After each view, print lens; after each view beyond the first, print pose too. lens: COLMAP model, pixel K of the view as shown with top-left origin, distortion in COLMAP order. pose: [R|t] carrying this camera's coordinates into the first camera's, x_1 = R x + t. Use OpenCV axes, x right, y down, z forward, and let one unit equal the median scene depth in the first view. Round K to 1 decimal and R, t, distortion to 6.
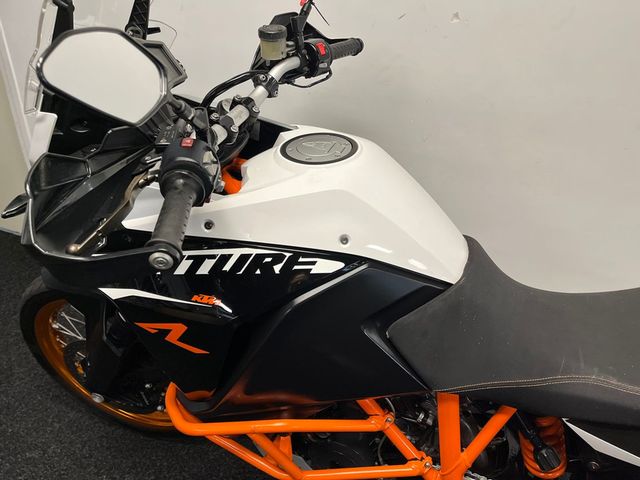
lens RADIAL K [[487.5, 0, 319.2], [0, 487.5, 235.3], [0, 0, 1]] dist [0.071690, -0.104407]
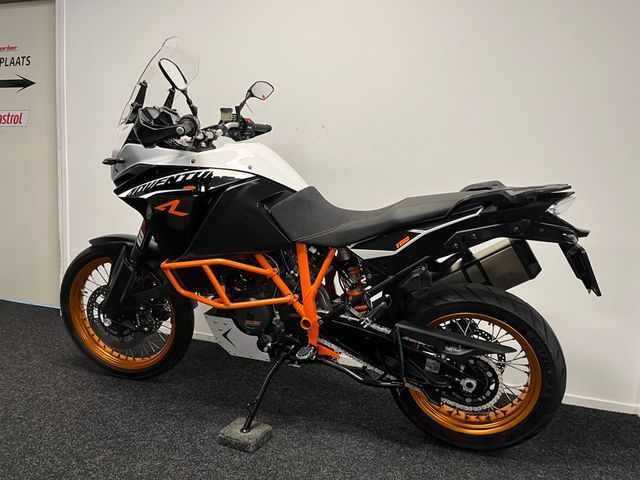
lens RADIAL K [[474.6, 0, 320.0], [0, 474.6, 240.0], [0, 0, 1]] dist [0.021493, -0.006999]
pose [[0.998068, 0.002892, 0.062072, 0.251336], [0.021183, 0.923248, -0.383621, 1.236616], [-0.058417, 0.384195, 0.921402, -1.033448]]
